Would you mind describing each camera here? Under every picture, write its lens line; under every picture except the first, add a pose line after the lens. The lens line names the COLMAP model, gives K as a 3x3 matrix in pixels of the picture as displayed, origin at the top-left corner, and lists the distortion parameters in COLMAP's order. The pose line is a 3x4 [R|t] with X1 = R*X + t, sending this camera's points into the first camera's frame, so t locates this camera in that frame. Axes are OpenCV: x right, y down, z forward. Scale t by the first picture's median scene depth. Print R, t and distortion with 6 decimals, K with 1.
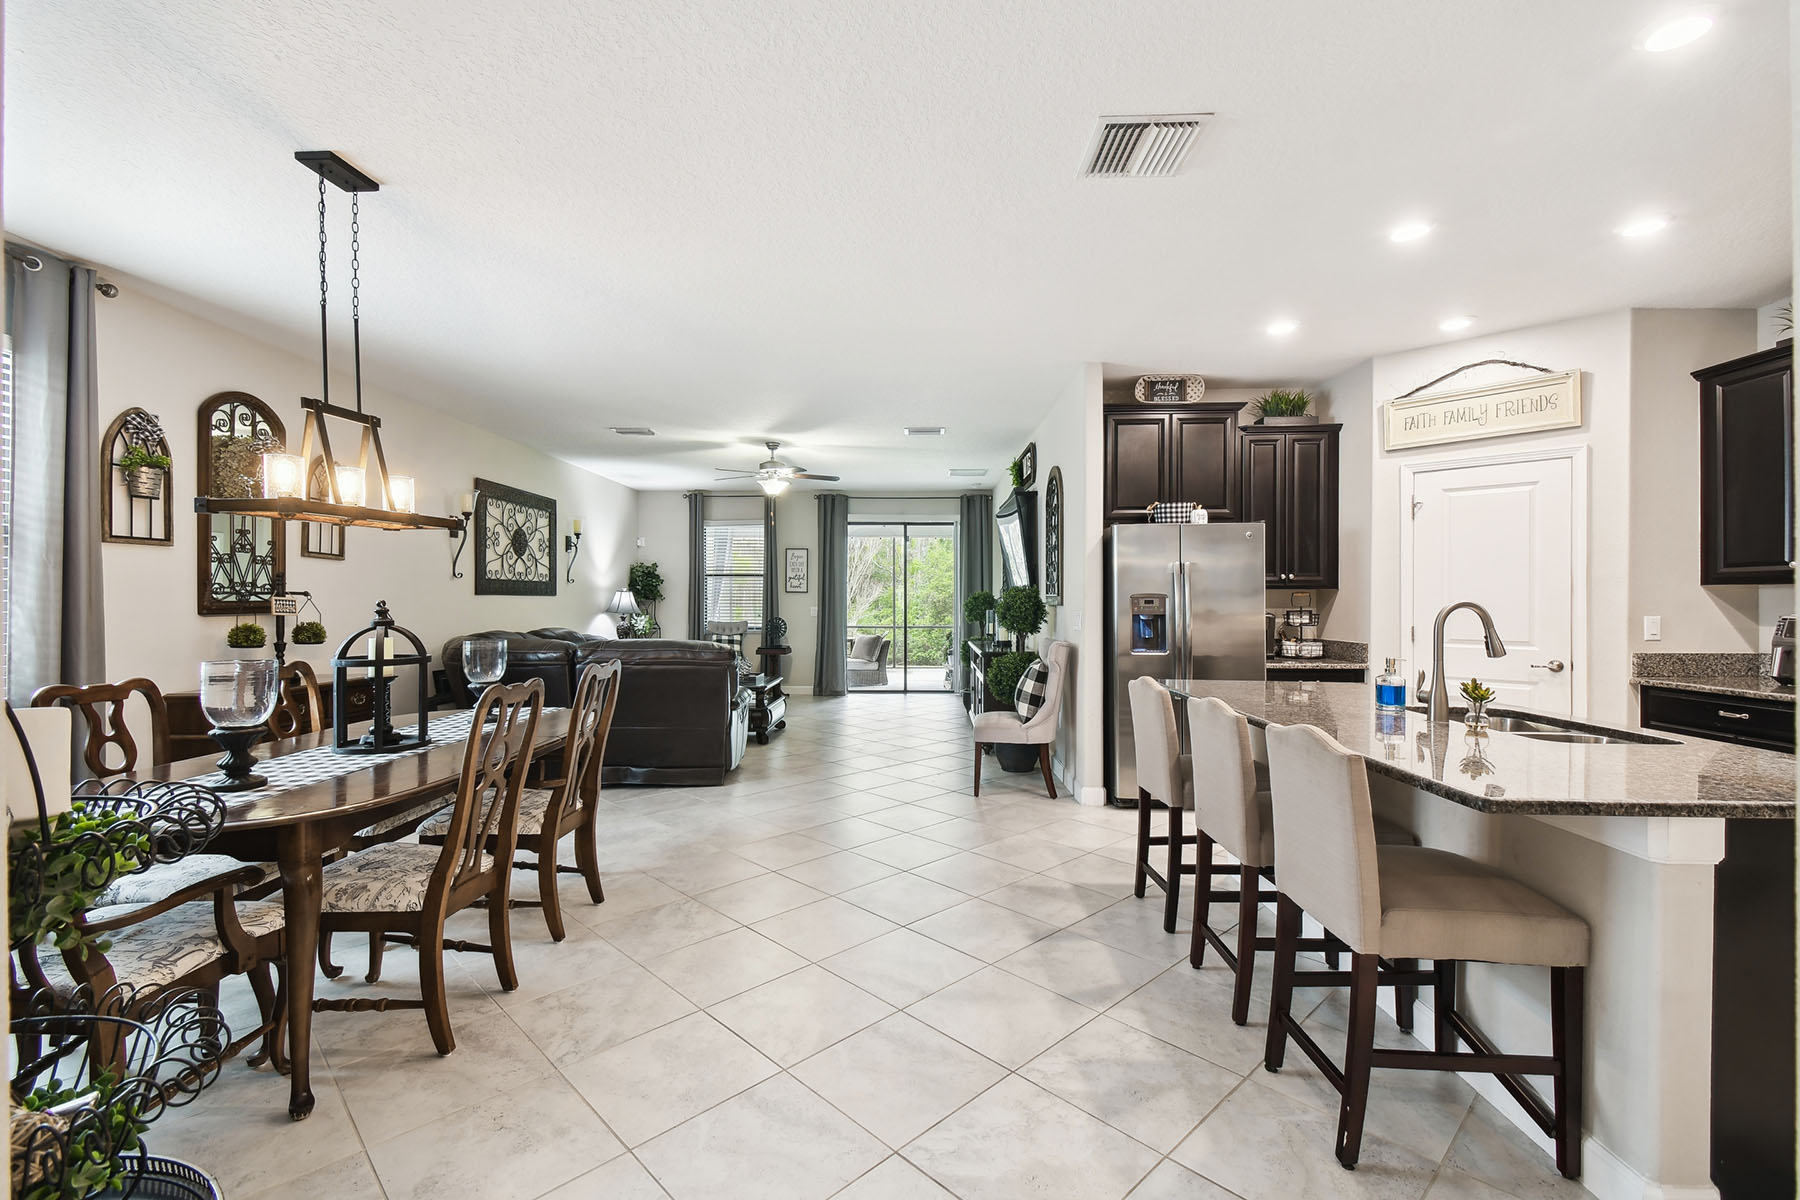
lens RADIAL K [[785.1, 0, 898.7], [0, 785.1, 601.3], [0, 0, 1]] dist [0.056207, -0.031022]
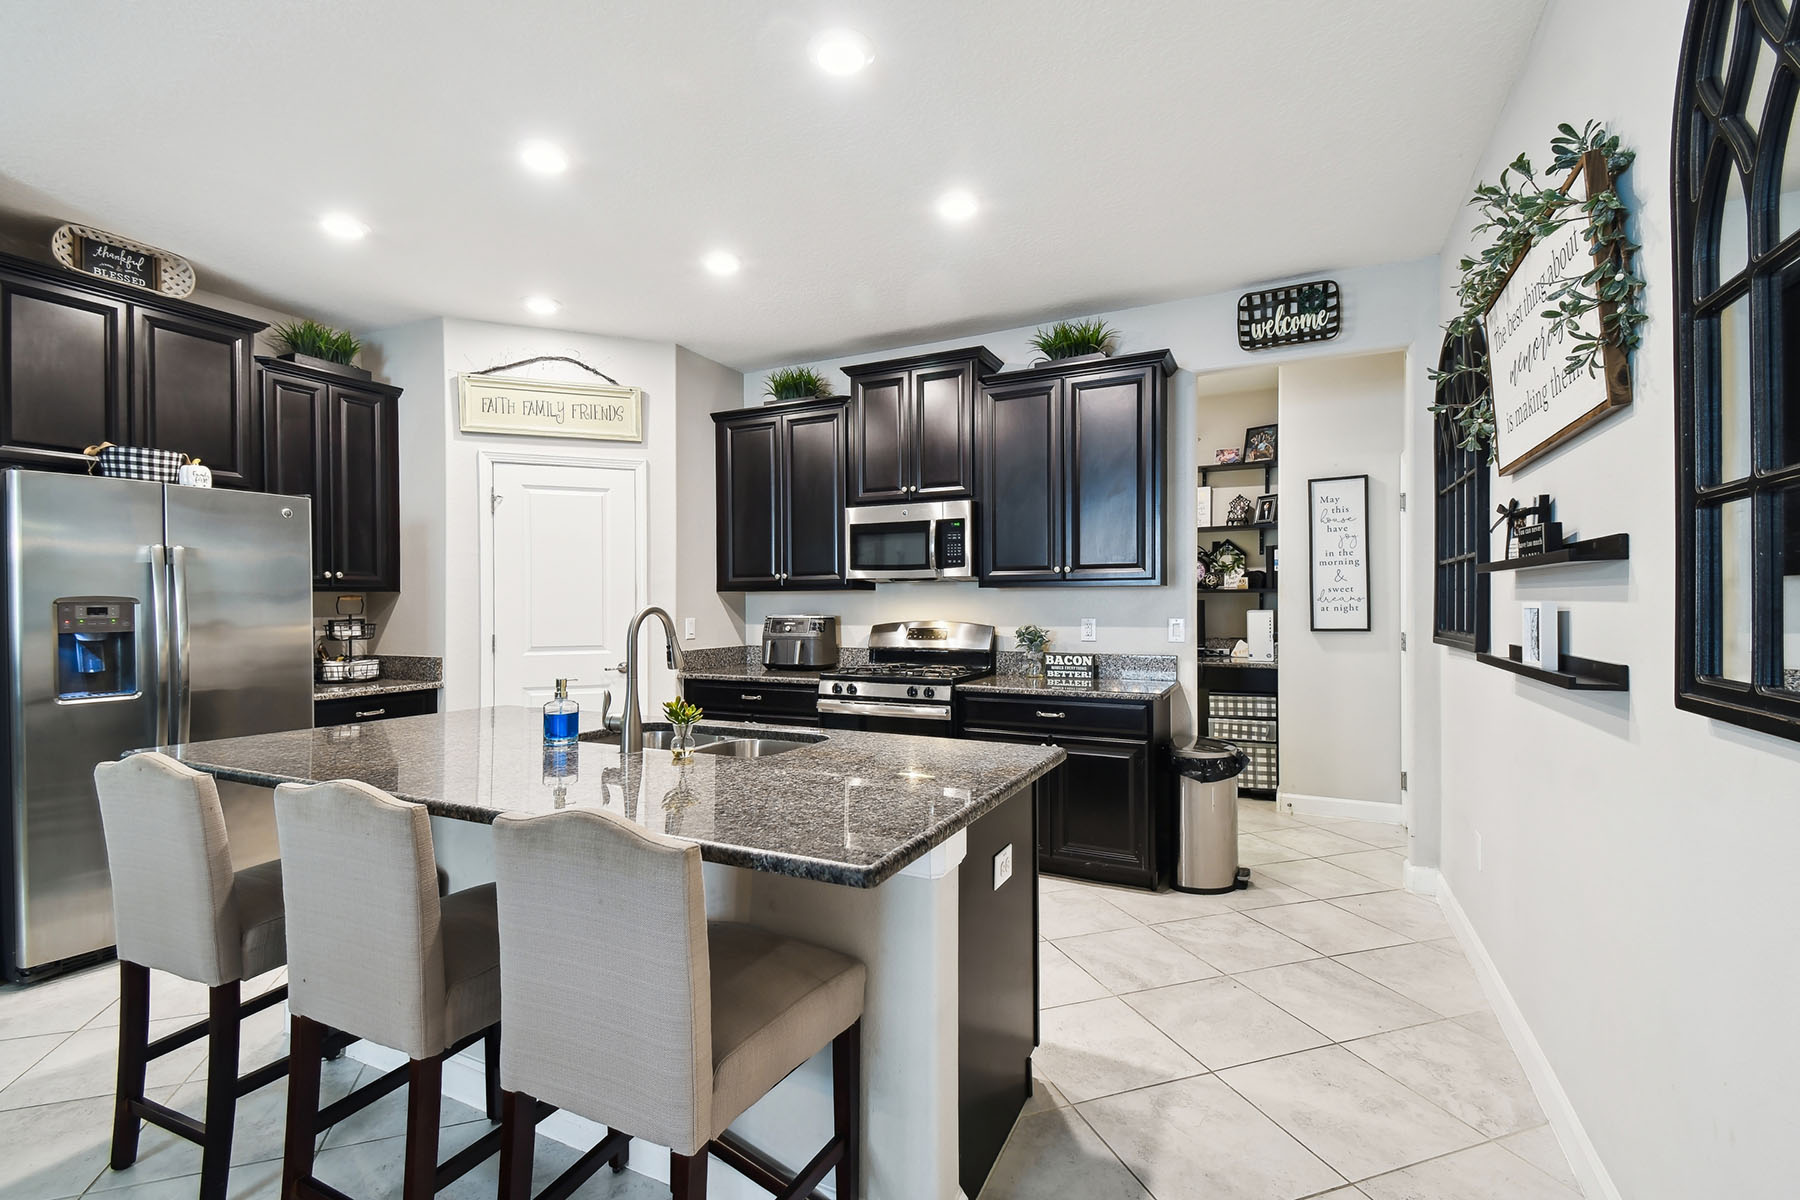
lens RADIAL K [[799.0, 0, 897.1], [0, 799.0, 603.5], [0, 0, 1]] dist [0.058023, -0.028901]
pose [[0.423822, -0.003498, 0.905739, 0.017961], [0.006741, 0.999977, 0.000708, -0.001001], [-0.905721, 0.005806, 0.423836, 0.195166]]
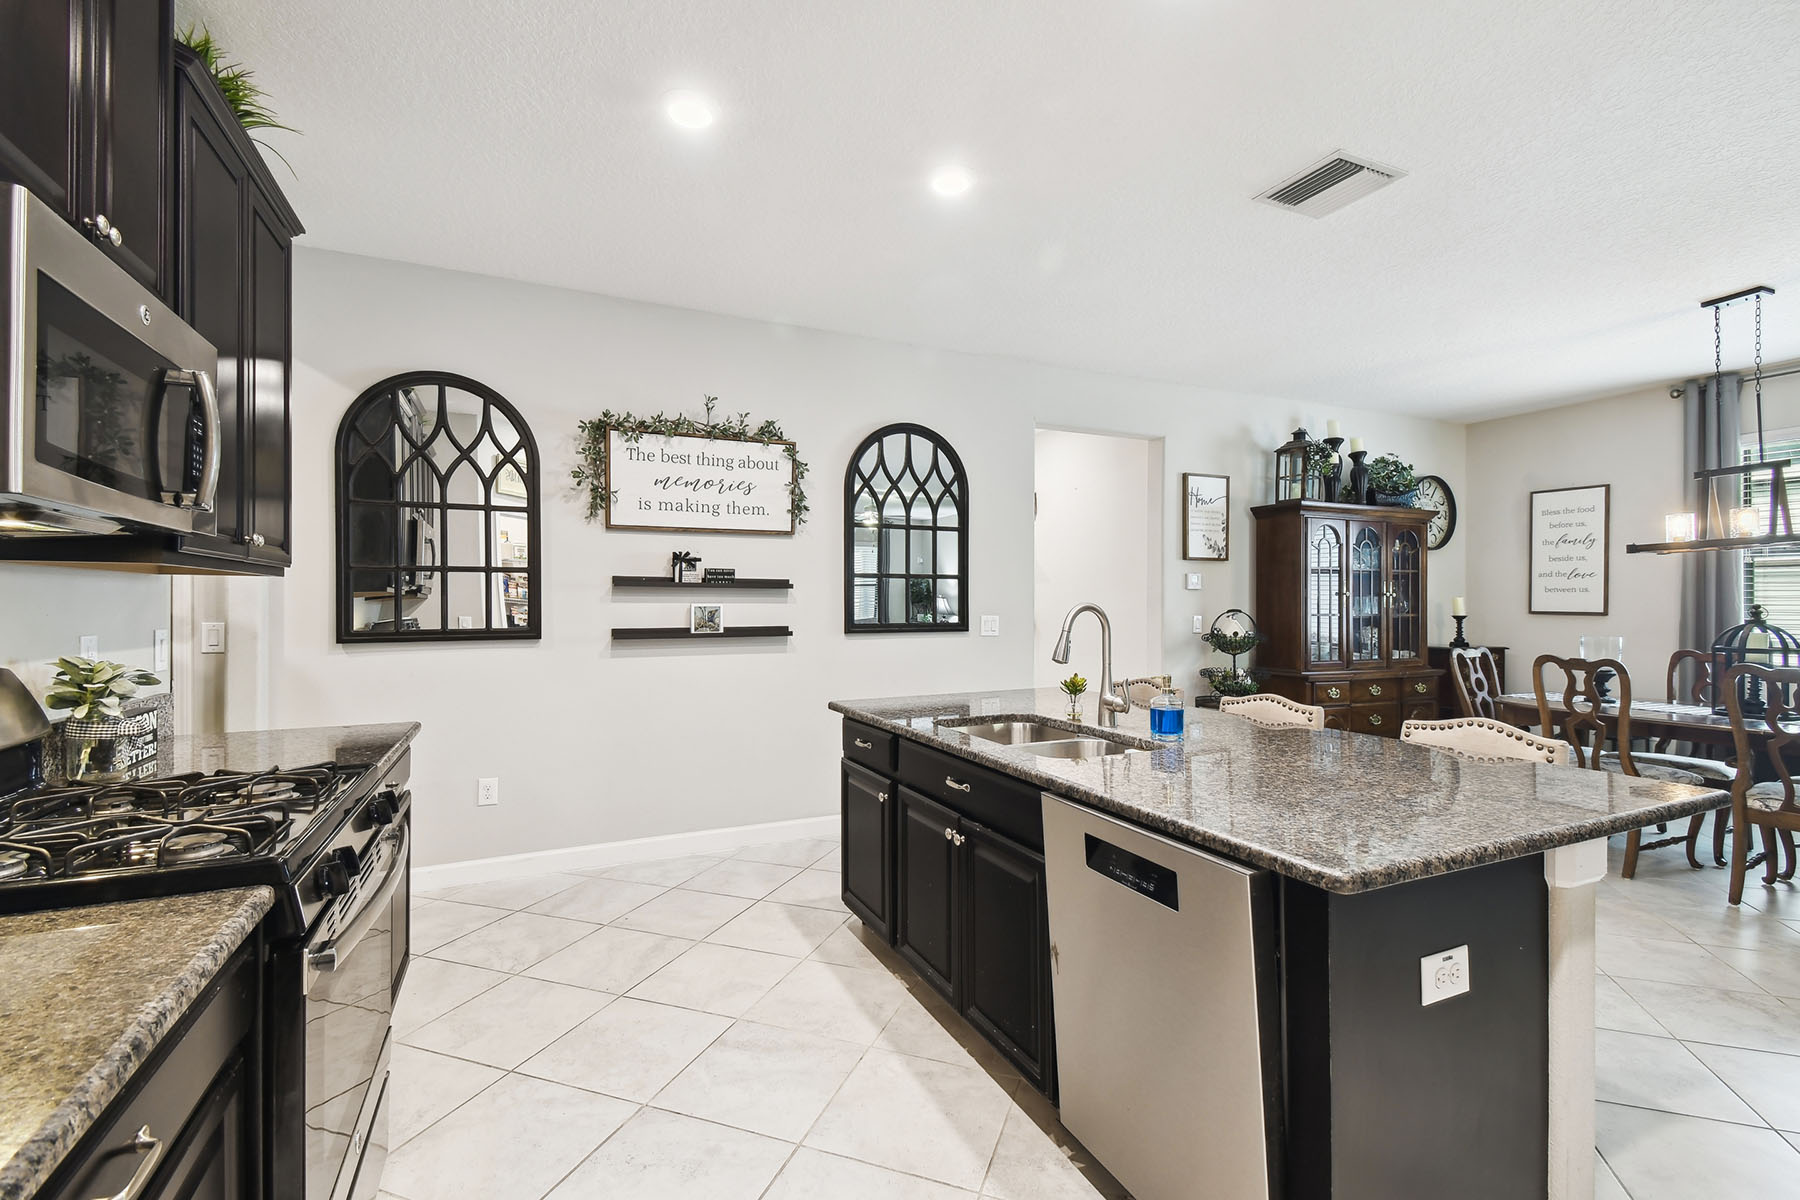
lens RADIAL K [[799.0, 0, 897.1], [0, 799.0, 603.5], [0, 0, 1]] dist [0.058023, -0.028901]
pose [[-0.899535, -0.001069, -0.436847, 0.663727], [-0.002183, 0.999996, 0.002047, -0.001808], [0.436843, 0.002795, -0.899534, 0.878818]]
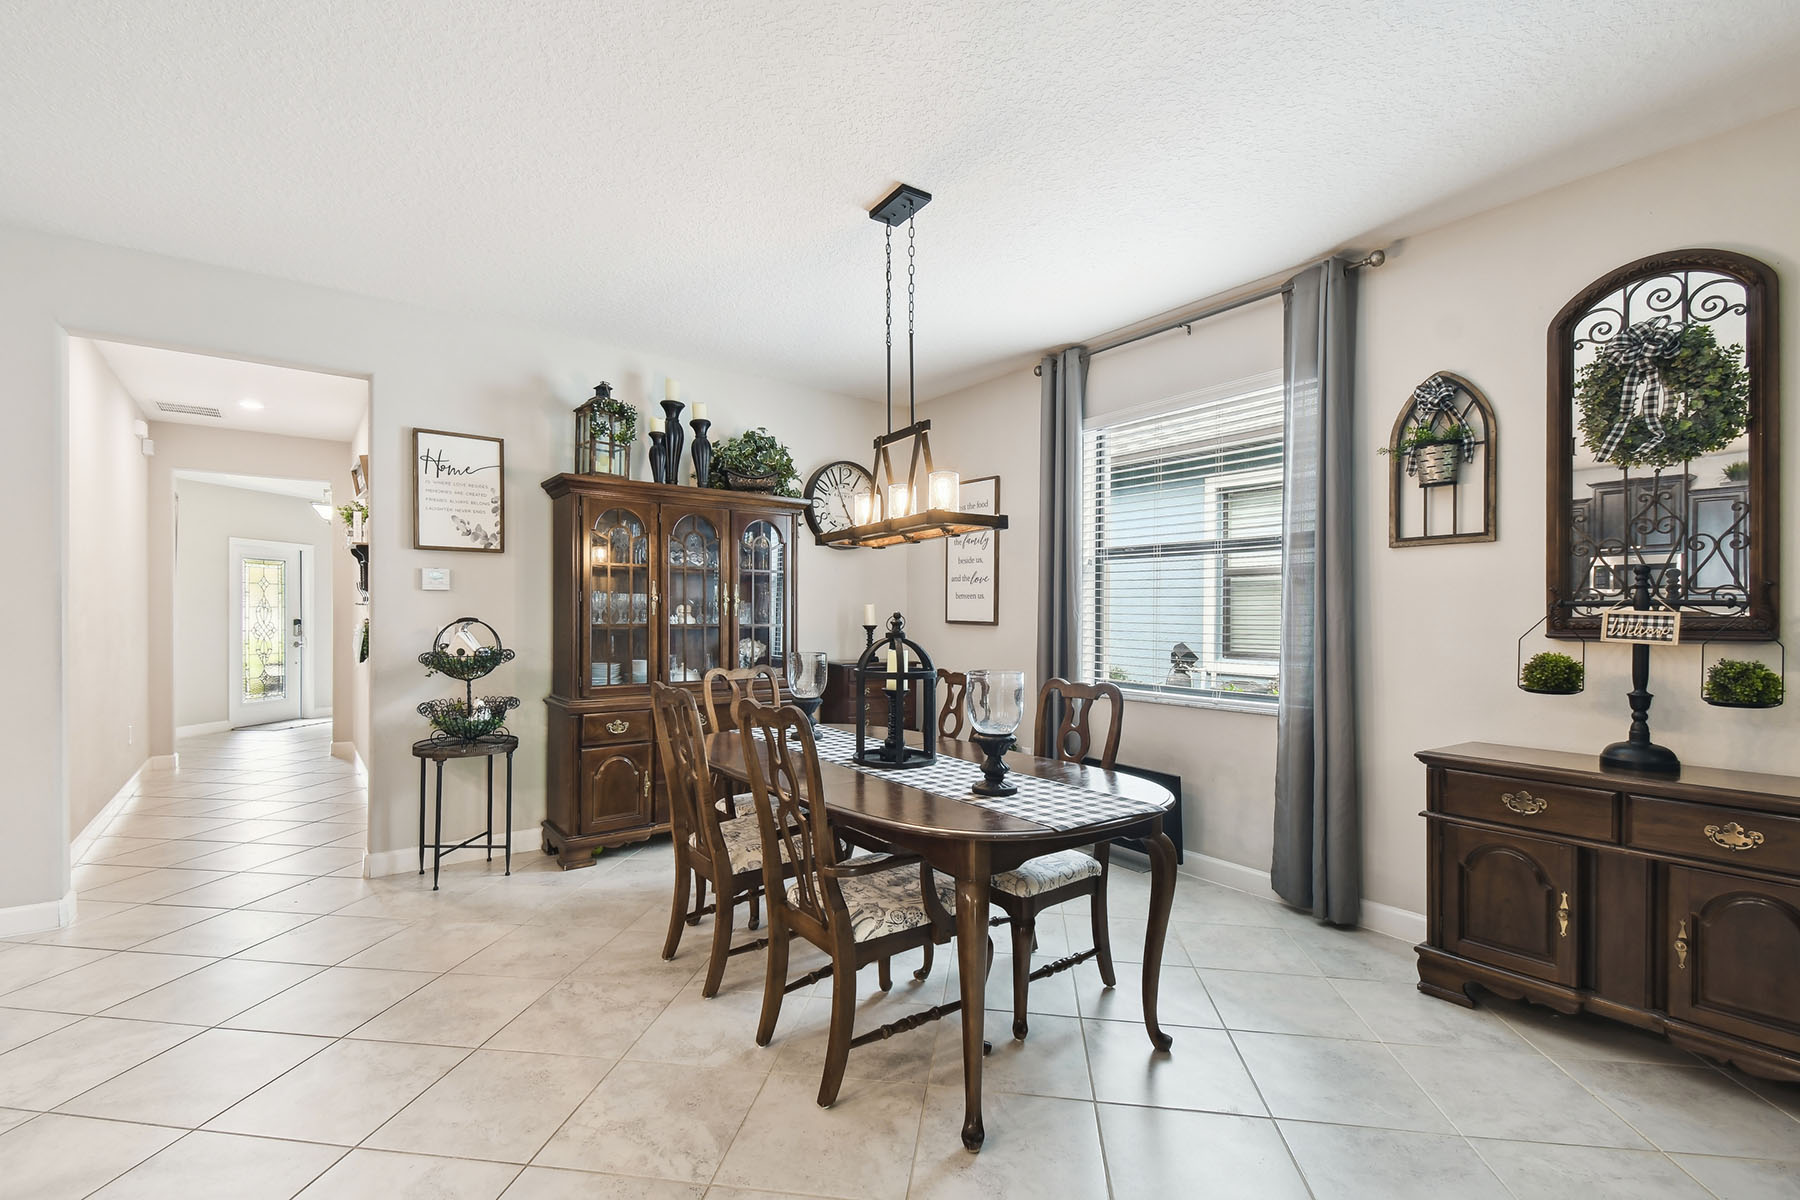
lens RADIAL K [[797.7, 0, 897.7], [0, 797.7, 619.1], [0, 0, 1]] dist [0.057443, -0.028719]
pose [[-0.788295, 0.001502, -0.615296, -0.022646], [-0.005553, 0.999939, 0.009556, -0.001537], [0.615273, 0.010950, -0.788238, 0.978366]]
